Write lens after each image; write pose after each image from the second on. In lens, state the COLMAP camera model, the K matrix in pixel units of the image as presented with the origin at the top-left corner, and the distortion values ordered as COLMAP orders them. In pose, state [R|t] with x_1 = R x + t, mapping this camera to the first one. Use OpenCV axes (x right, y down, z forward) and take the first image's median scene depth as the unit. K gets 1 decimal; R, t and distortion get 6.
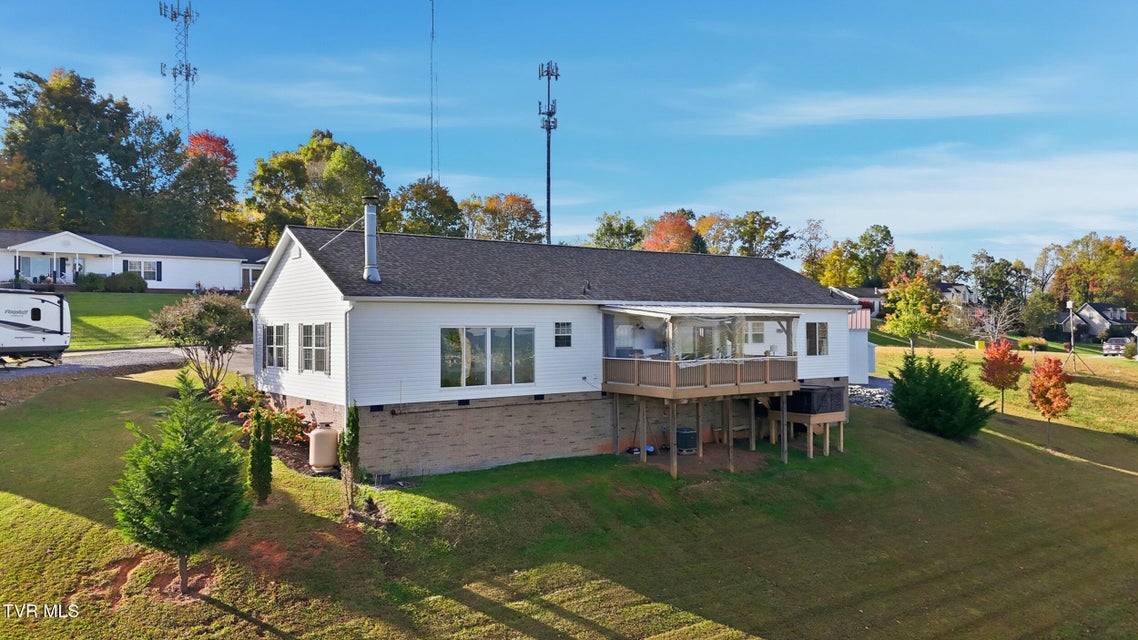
lens RADIAL K [[830.8, 0, 574.1], [0, 830.8, 316.4], [0, 0, 1]] dist [0.091941, -0.095232]
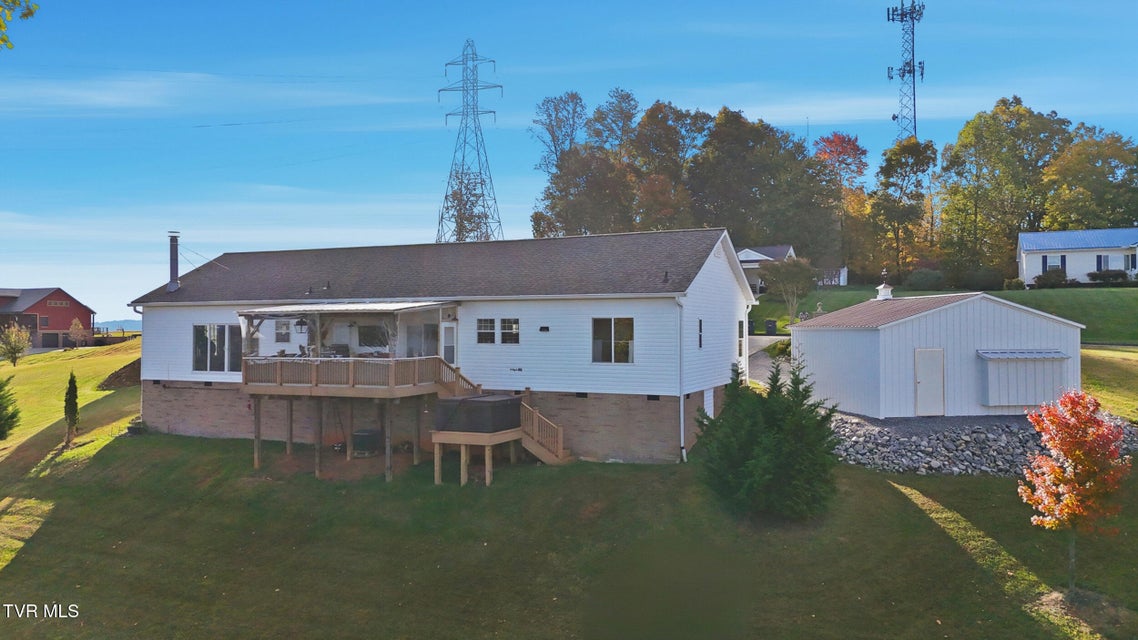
lens RADIAL K [[830.8, 0, 574.1], [0, 830.8, 316.4], [0, 0, 1]] dist [0.091941, -0.095232]
pose [[0.526557, -0.003519, -0.850133, 0.907551], [0.010624, 0.999941, 0.002441, 0.003171], [0.850073, -0.010317, 0.526563, 0.584194]]
